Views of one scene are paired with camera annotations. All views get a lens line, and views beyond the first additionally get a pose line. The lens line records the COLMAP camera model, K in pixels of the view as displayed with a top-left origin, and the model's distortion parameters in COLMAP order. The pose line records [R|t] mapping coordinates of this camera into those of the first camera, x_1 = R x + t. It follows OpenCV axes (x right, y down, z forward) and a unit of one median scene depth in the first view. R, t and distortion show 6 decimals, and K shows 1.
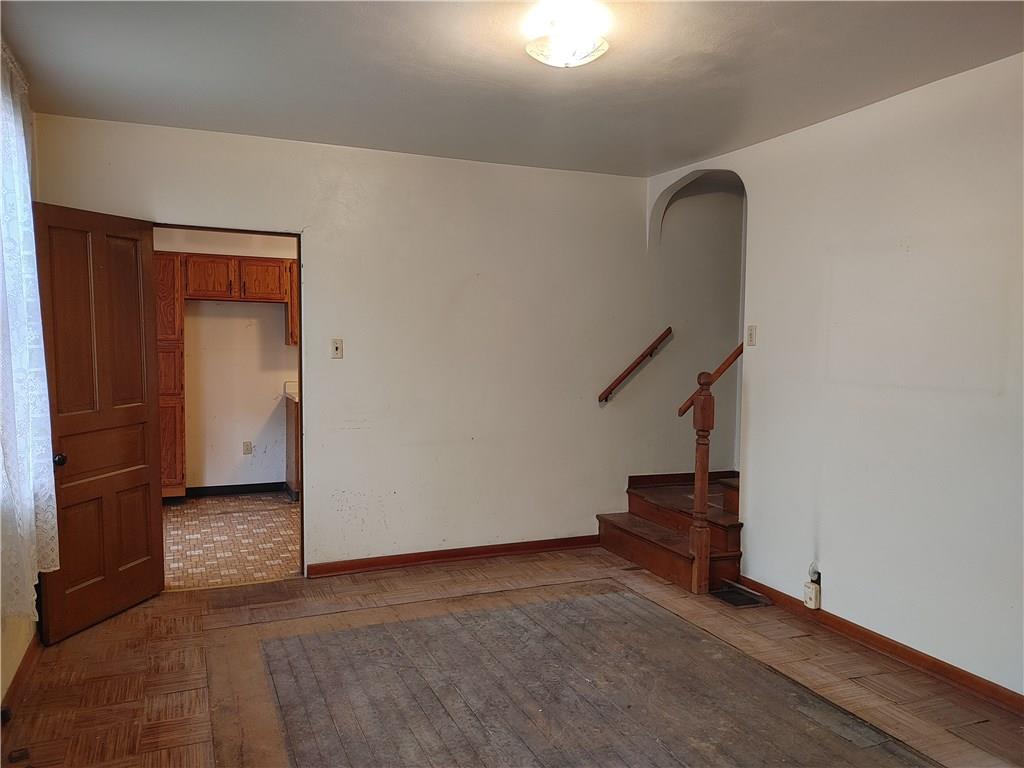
lens RADIAL K [[779.3, 0, 513.2], [0, 779.3, 390.7], [0, 0, 1]] dist [0.061366, -0.043213]
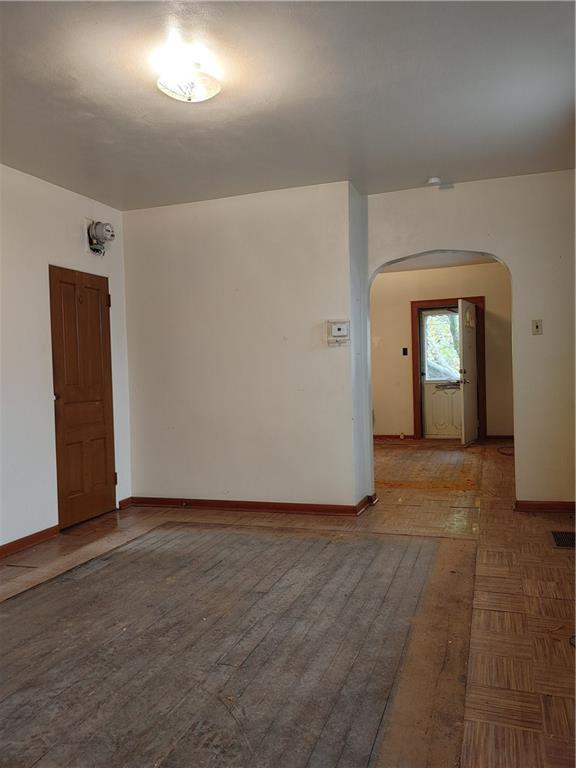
lens RADIAL K [[584.5, 0, 293.0], [0, 584.5, 384.8], [0, 0, 1]] dist [0.061366, -0.043213]
pose [[-0.743927, -0.001210, 0.668260, -0.663877], [0.065683, 0.995024, 0.074922, -0.005148], [-0.665026, 0.099630, -0.740145, 1.538856]]
